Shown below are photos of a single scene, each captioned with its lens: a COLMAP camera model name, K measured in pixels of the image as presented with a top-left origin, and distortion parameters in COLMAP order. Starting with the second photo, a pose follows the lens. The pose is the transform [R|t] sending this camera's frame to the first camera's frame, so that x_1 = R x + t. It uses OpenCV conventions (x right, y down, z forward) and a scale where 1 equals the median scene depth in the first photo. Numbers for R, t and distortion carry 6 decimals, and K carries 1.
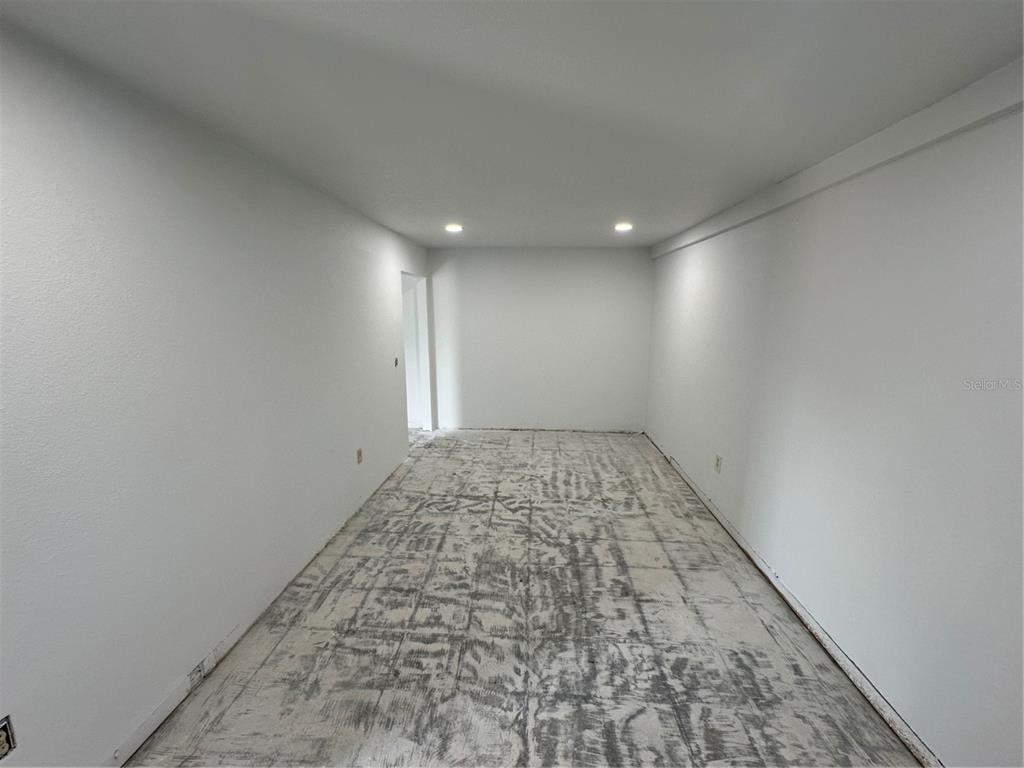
lens RADIAL K [[411.9, 0, 512.7], [0, 411.9, 383.2], [0, 0, 1]] dist [-0.011664, -0.000163]
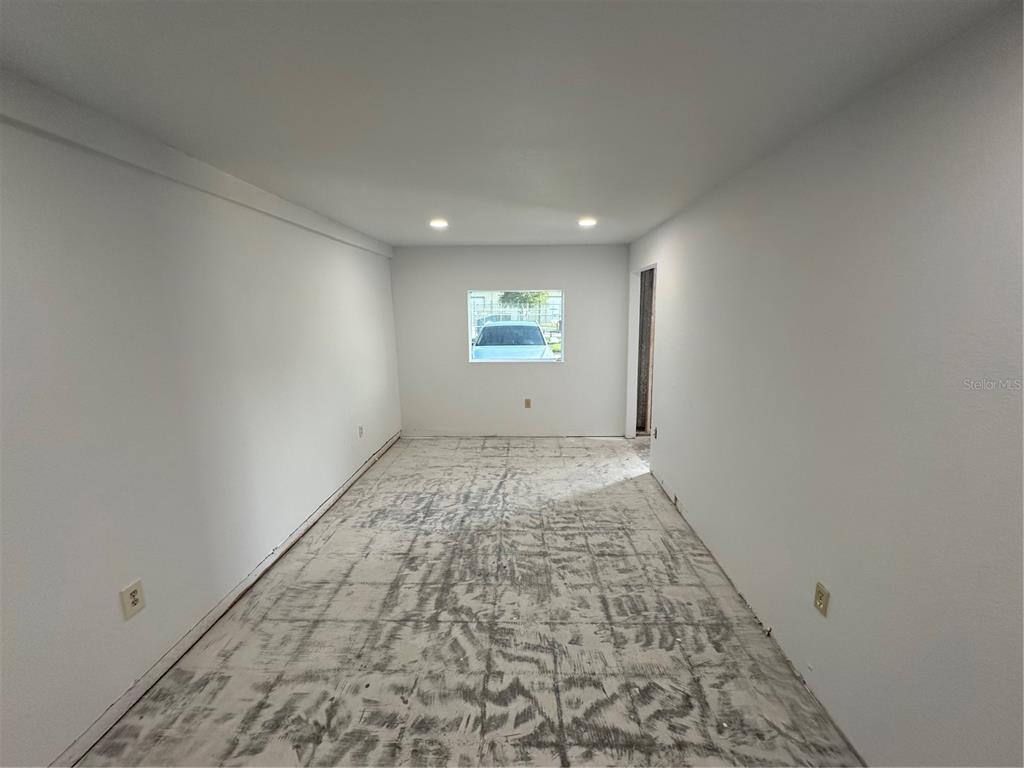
lens RADIAL K [[411.9, 0, 513.0], [0, 411.9, 383.7], [0, 0, 1]] dist [-0.011664, -0.000163]
pose [[-0.999476, 0.007313, -0.031543, 0.027541], [-0.004211, 0.936530, 0.350561, -0.311511], [0.032105, 0.350510, -0.936009, 1.726793]]
